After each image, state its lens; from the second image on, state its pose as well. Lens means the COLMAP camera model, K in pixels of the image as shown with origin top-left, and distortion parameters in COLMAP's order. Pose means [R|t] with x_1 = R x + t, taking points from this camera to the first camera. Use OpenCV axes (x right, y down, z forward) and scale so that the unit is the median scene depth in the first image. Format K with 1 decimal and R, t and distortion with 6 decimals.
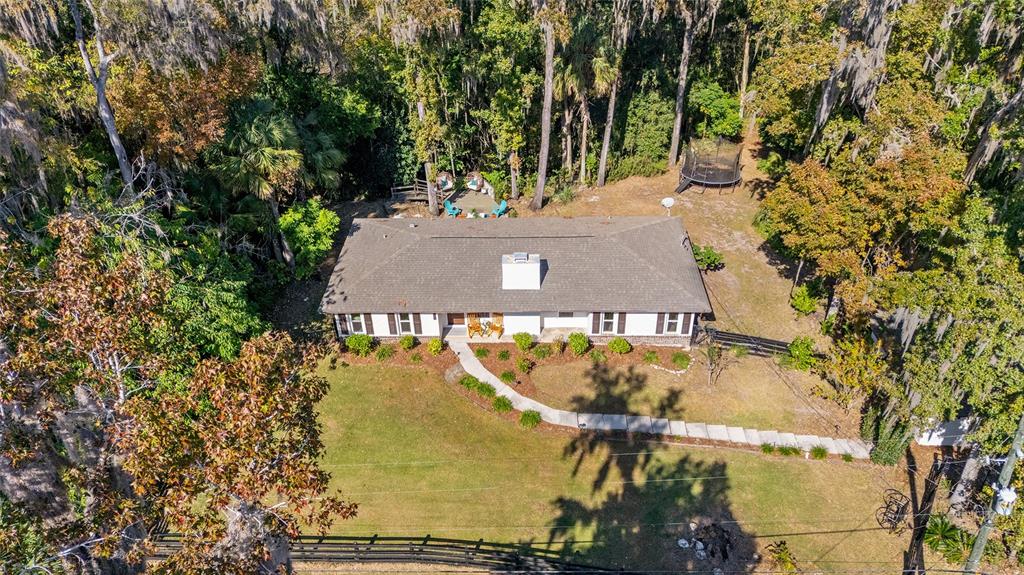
lens RADIAL K [[763.4, 0, 512.0], [0, 763.4, 287.5], [0, 0, 1]] dist [0.089239, -0.095080]
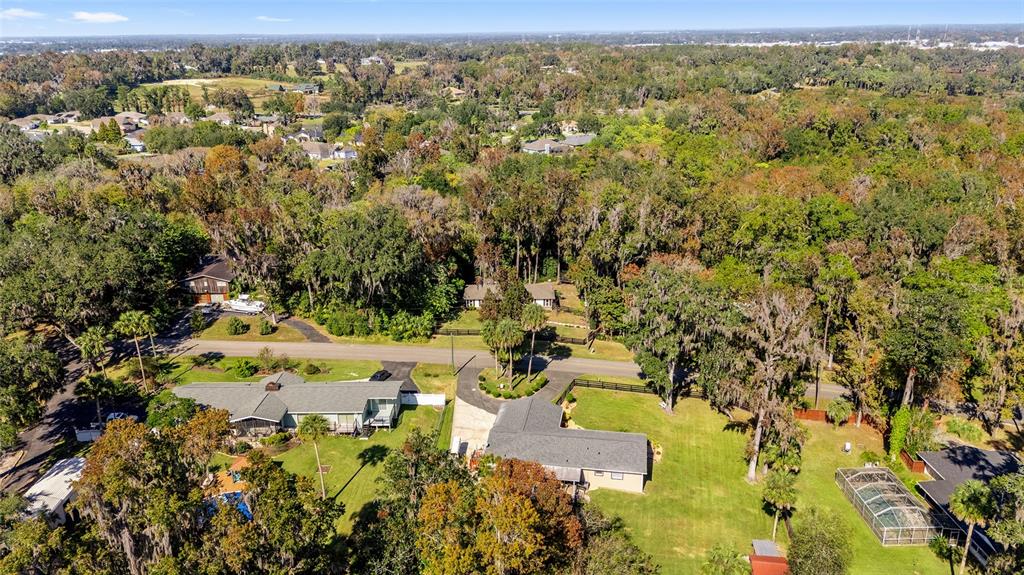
lens RADIAL K [[743.1, 0, 524.4], [0, 743.1, 312.8], [0, 0, 1]] dist [0.073025, -0.083174]
pose [[0.999244, 0.007746, 0.038095, -0.069236], [0.001654, 0.970588, -0.240740, 1.073068], [-0.038839, 0.240621, 0.969842, -2.918521]]
